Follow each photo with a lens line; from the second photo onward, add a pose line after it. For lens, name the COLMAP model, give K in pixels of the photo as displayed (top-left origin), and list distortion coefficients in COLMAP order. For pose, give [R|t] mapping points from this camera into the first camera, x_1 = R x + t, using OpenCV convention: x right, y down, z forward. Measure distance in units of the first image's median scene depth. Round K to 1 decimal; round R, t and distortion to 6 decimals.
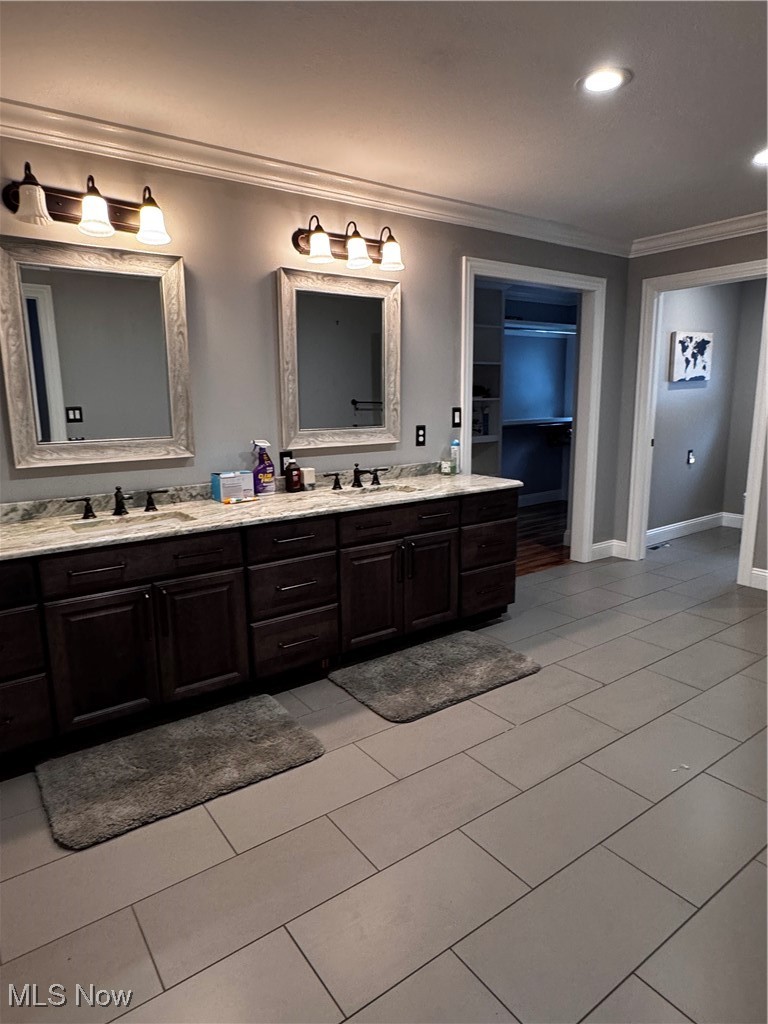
lens RADIAL K [[619.5, 0, 384.0], [0, 619.5, 512.0], [0, 0, 1]] dist [-0.003967, -0.000383]
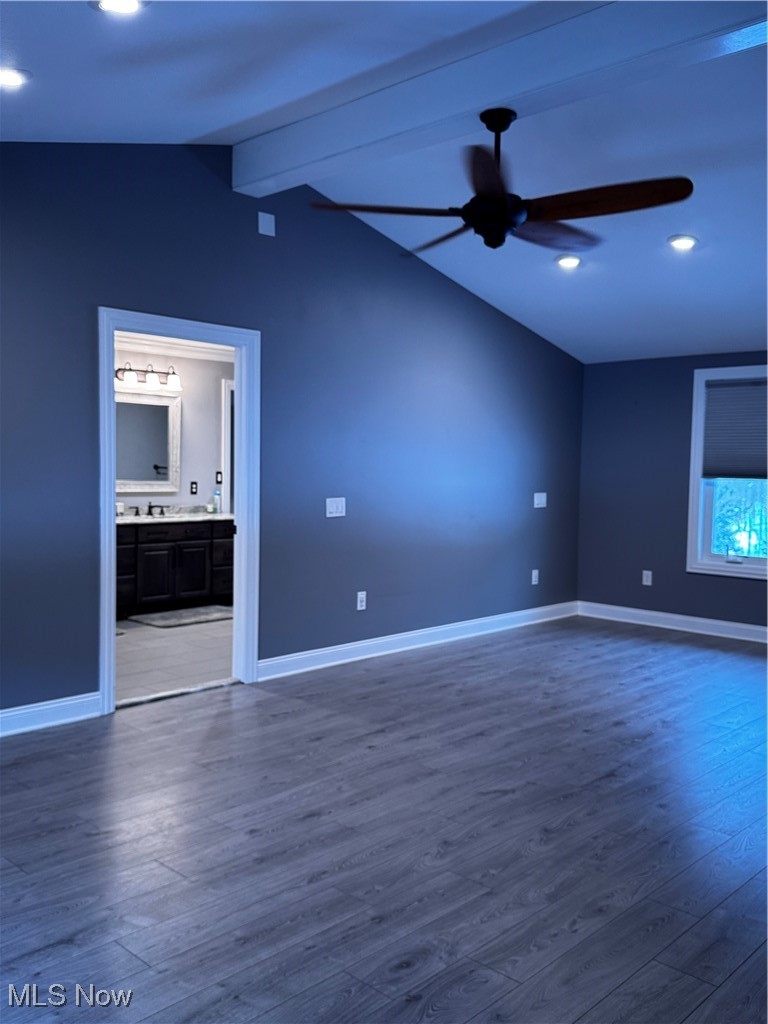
lens RADIAL K [[893.9, 0, 384.0], [0, 893.9, 512.0], [0, 0, 1]] dist [0.087482, 0.000471]
pose [[0.982909, 0.019129, 0.183094, 0.132456], [0.005491, 0.991098, -0.133021, 0.274427], [-0.184009, 0.131752, 0.974054, -1.472172]]
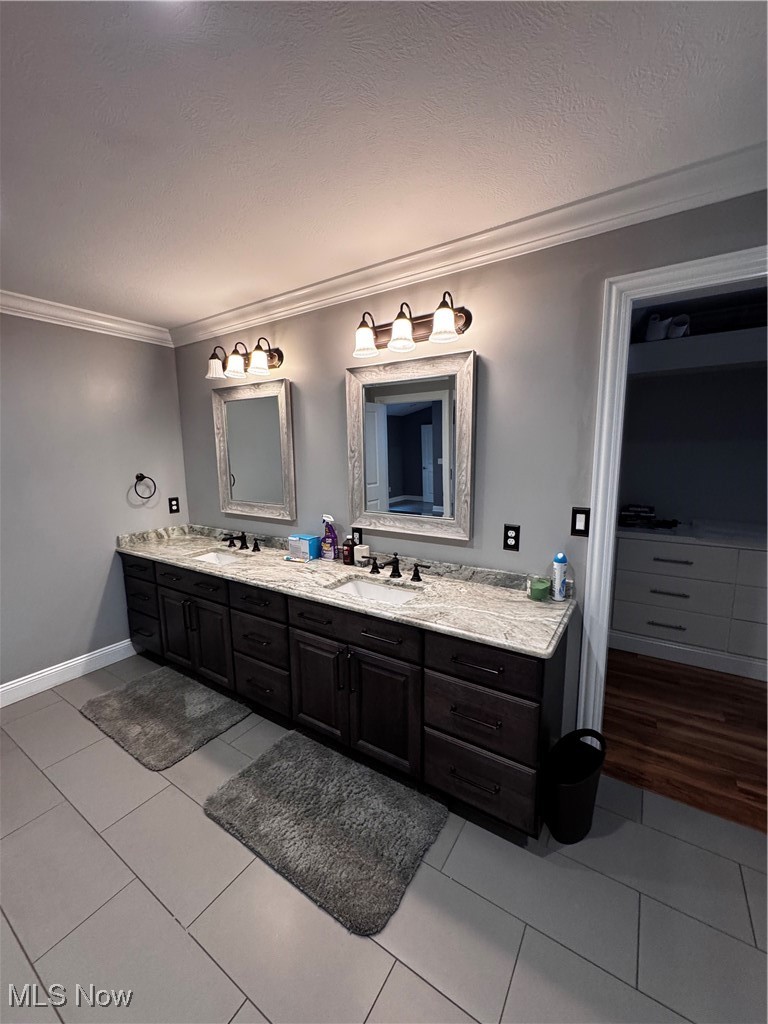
lens RADIAL K [[412.5, 0, 384.0], [0, 412.5, 512.0], [0, 0, 1]] dist [-0.001365, -0.000217]
pose [[0.357092, 0.148529, -0.922185, 0.533358], [-0.166857, 0.981540, 0.093478, -0.197883], [0.919045, 0.120493, 0.375283, 0.731823]]
